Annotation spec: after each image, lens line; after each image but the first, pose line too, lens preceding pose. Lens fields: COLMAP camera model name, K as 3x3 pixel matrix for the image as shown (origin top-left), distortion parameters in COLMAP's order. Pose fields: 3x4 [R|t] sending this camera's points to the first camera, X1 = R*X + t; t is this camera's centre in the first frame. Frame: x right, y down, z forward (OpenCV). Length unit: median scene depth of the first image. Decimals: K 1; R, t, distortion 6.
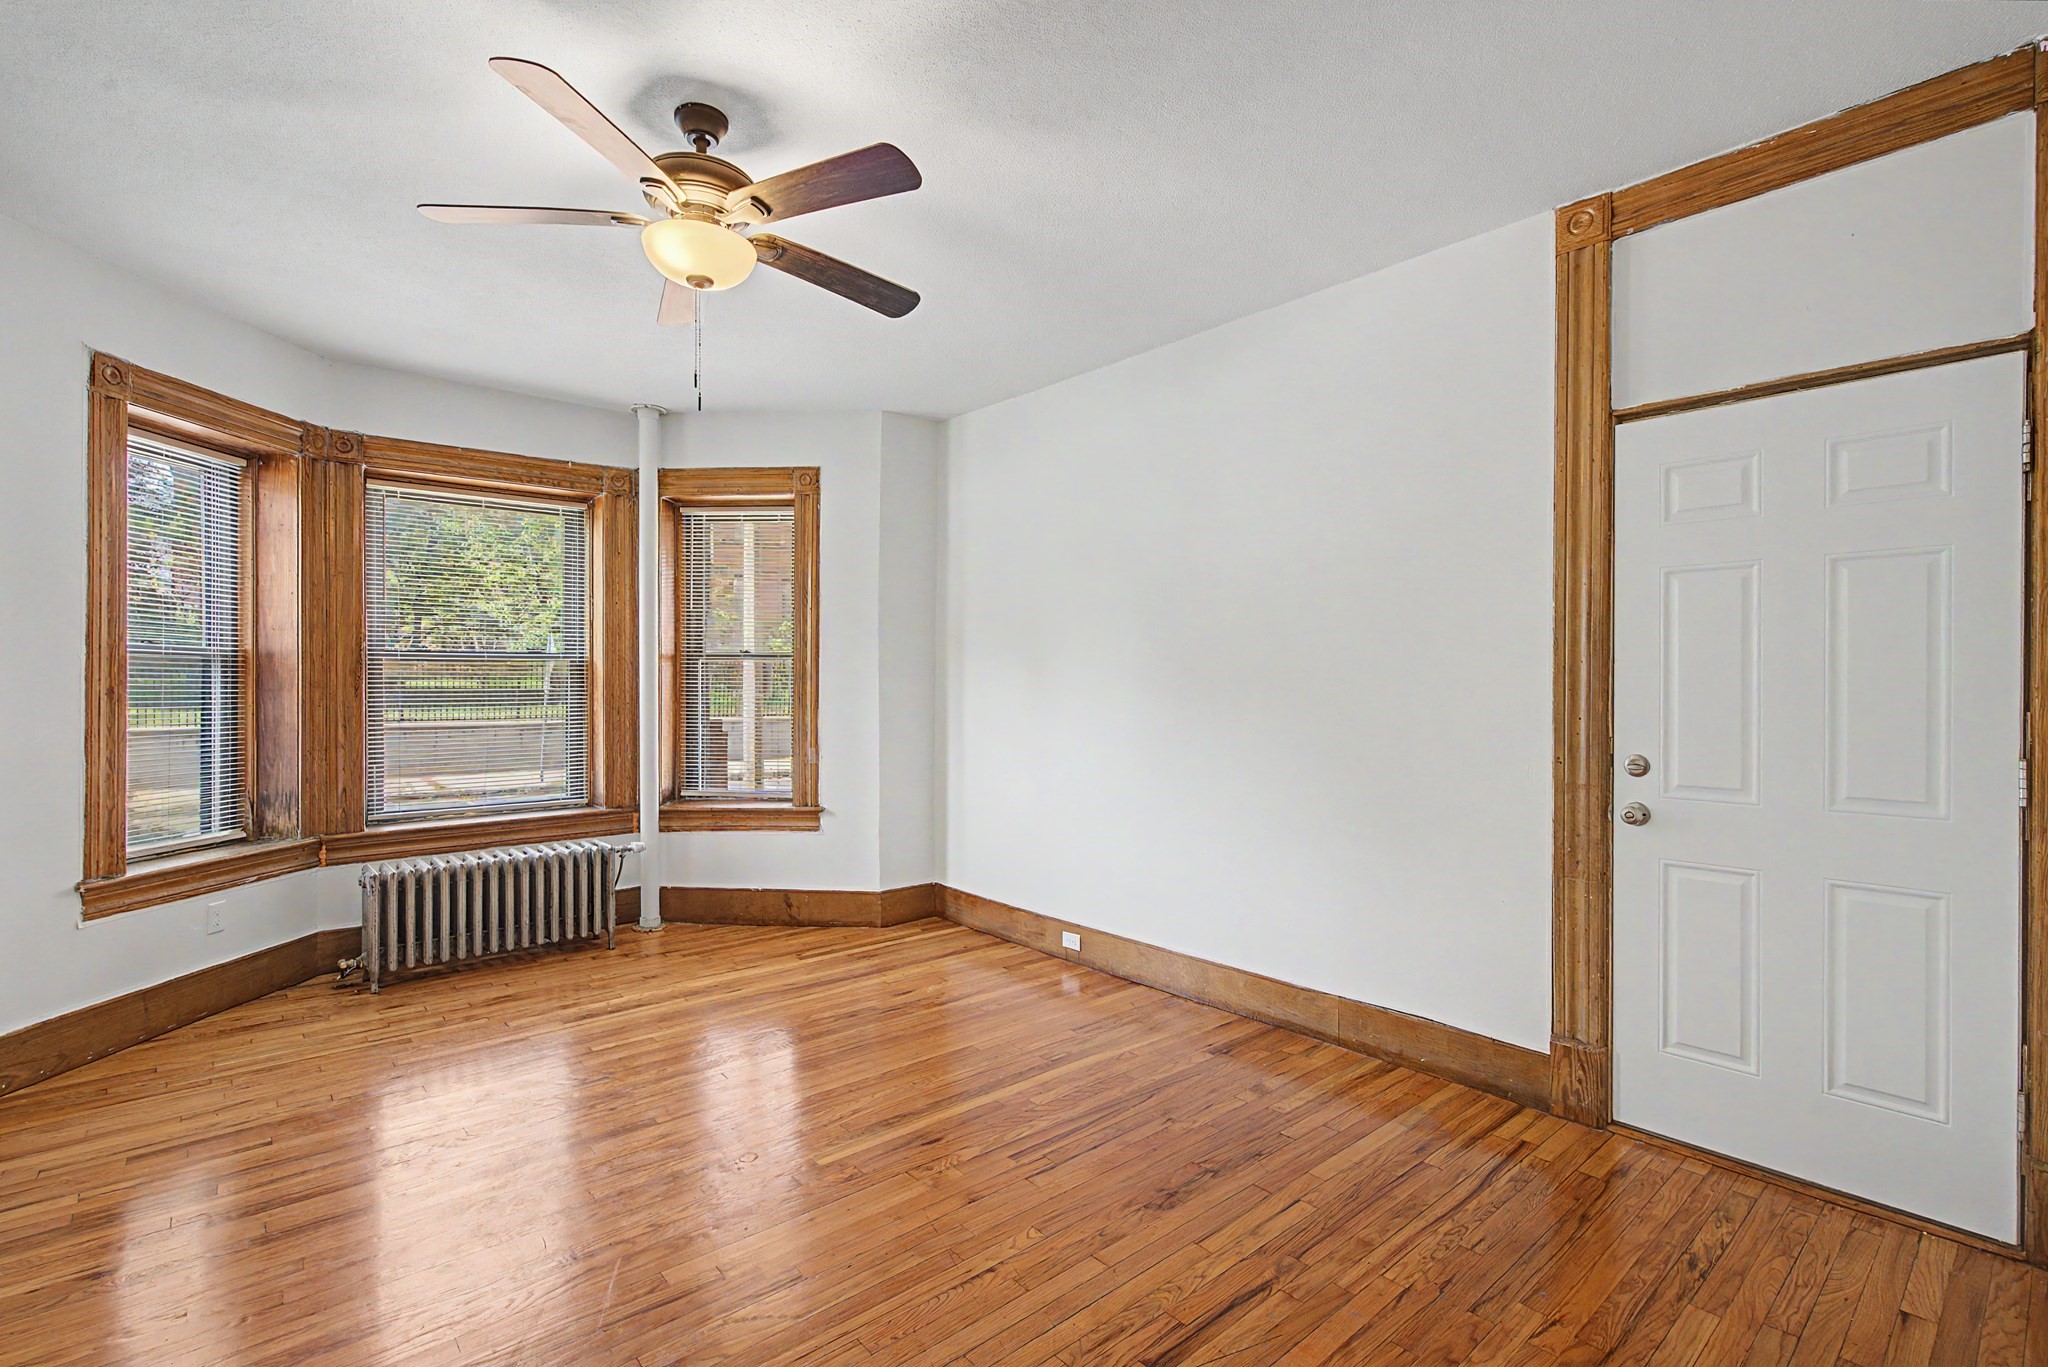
lens RADIAL K [[935.2, 0, 1024.0], [0, 935.2, 683.5], [0, 0, 1]] dist [-0.000150, 0.000843]
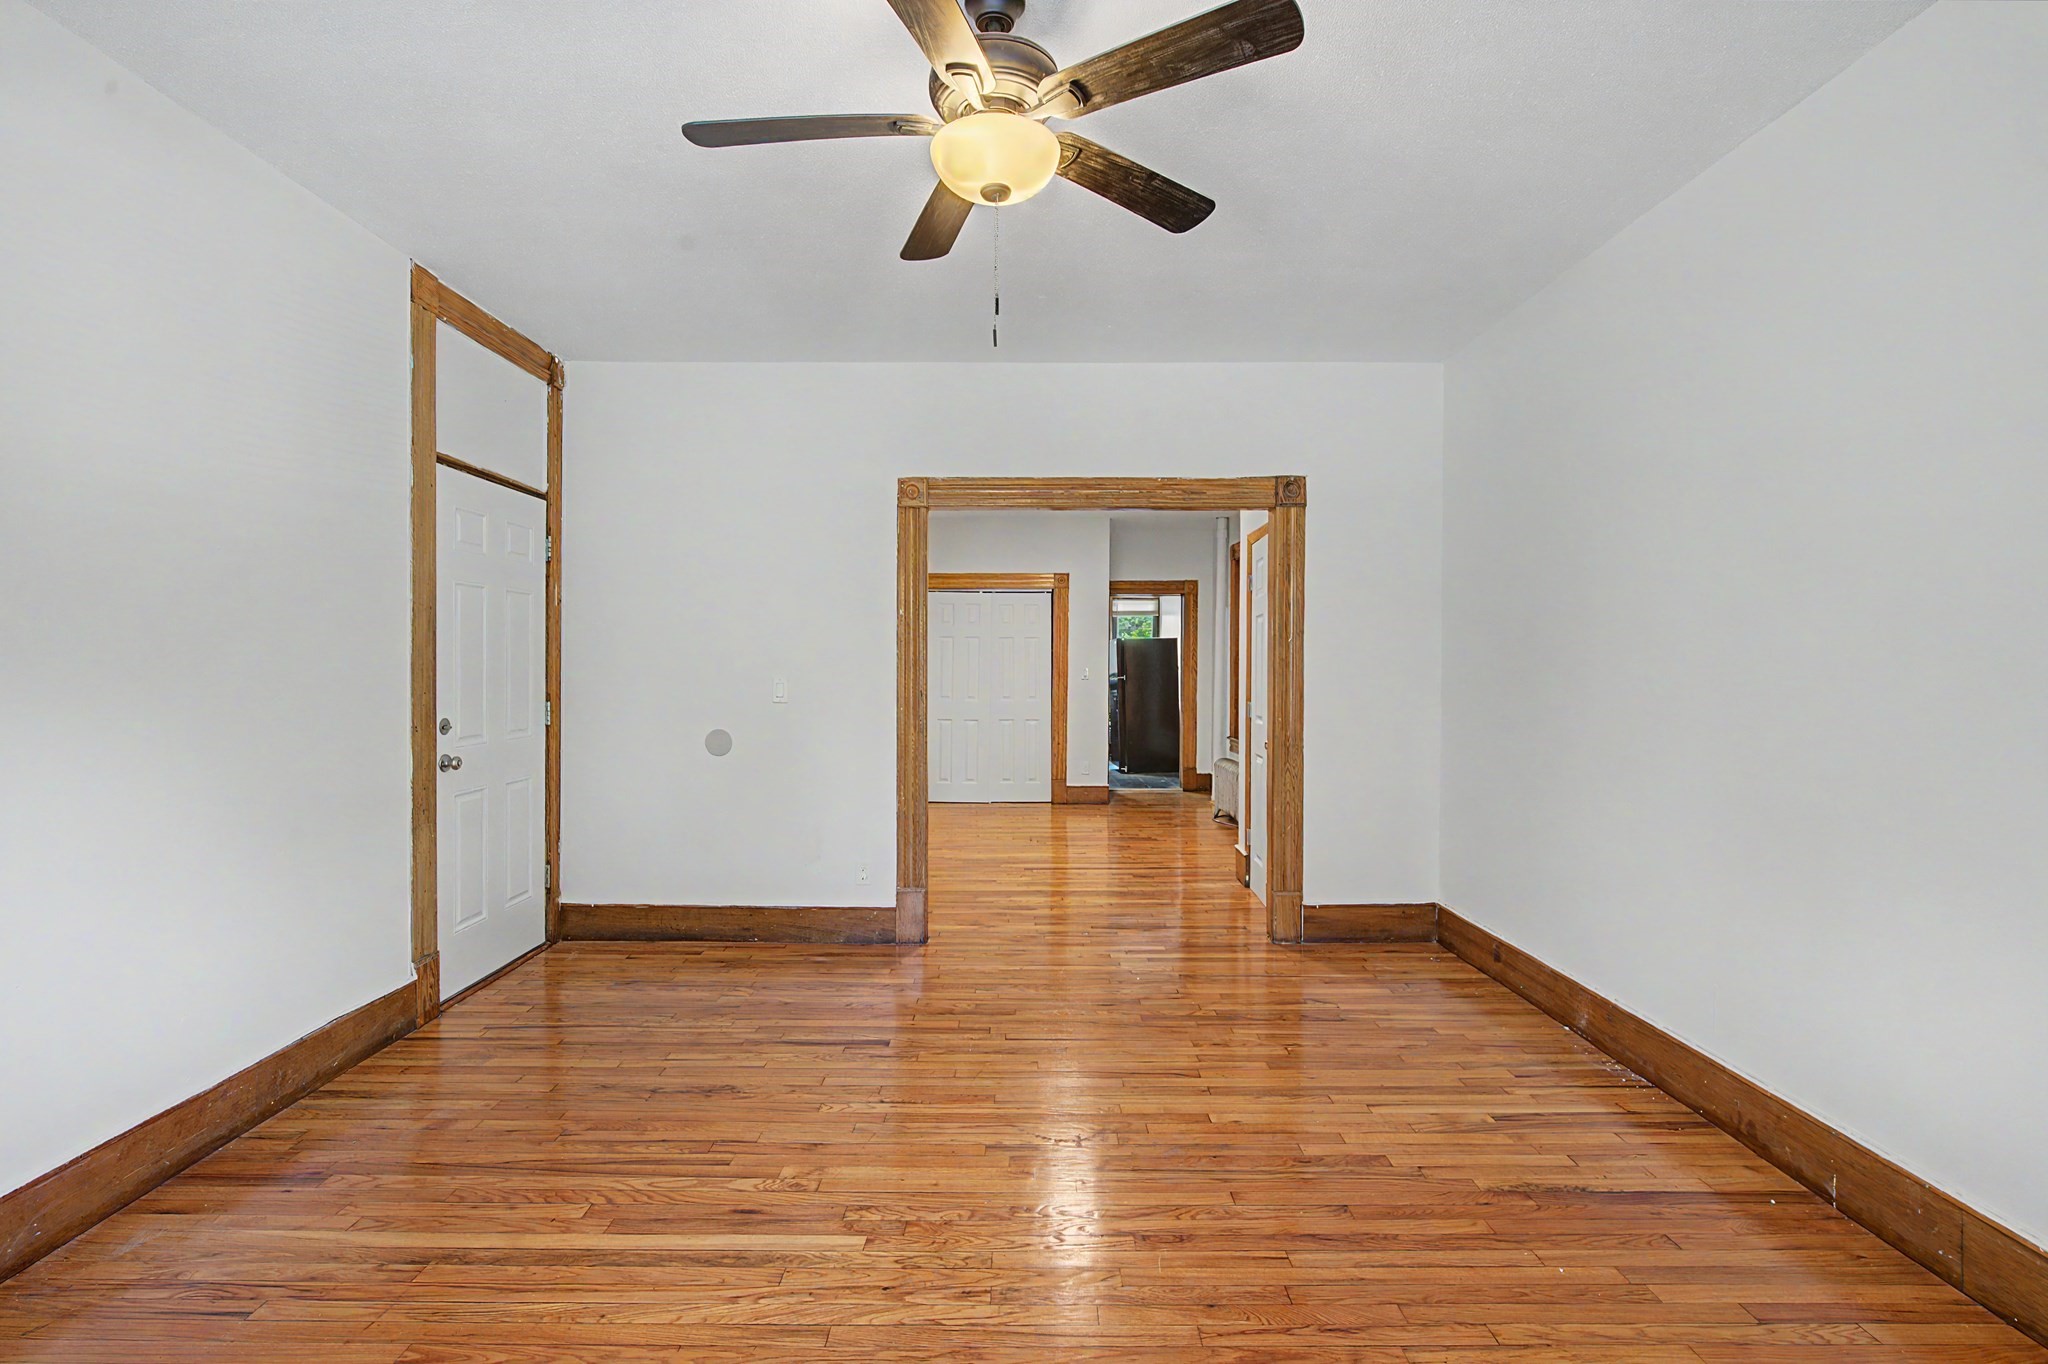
lens RADIAL K [[935.2, 0, 1024.0], [0, 935.2, 682.0], [0, 0, 1]] dist [-0.000150, 0.000843]
pose [[-0.754382, -0.015747, 0.656247, -0.509562], [-0.003846, 0.999801, 0.019570, -0.002850], [-0.656425, 0.012239, -0.754292, 0.897376]]
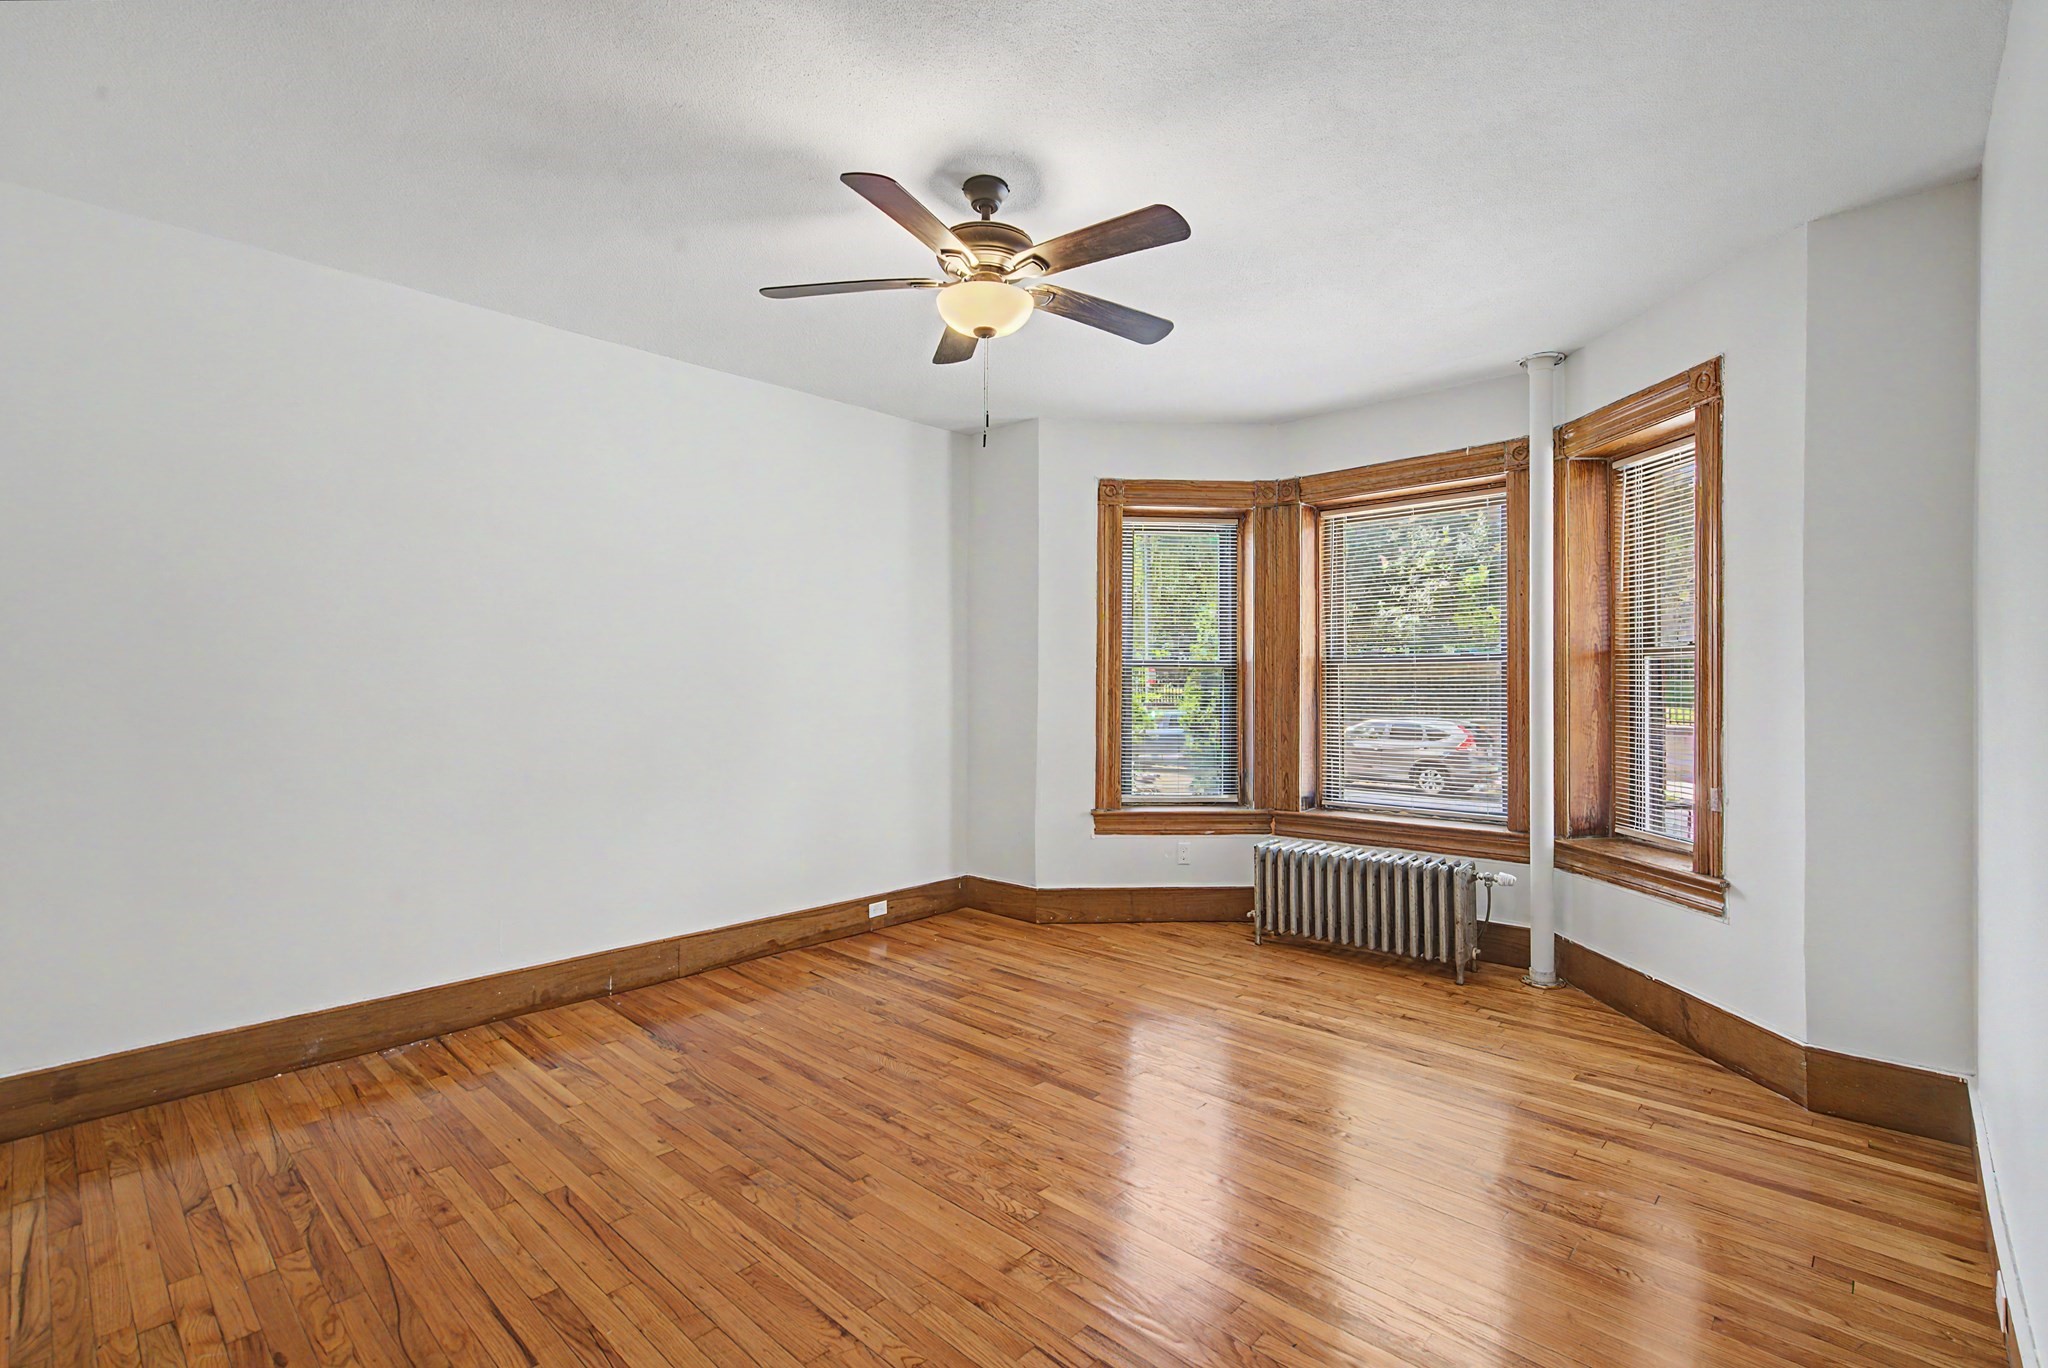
lens RADIAL K [[938.0, 0, 1022.0], [0, 938.0, 675.1], [0, 0, 1]] dist [0.000243, 0.000388]
pose [[0.103825, -0.008578, -0.994559, 0.430880], [-0.001008, 0.999961, -0.008730, -0.004145], [0.994595, 0.001909, 0.103812, 0.513974]]
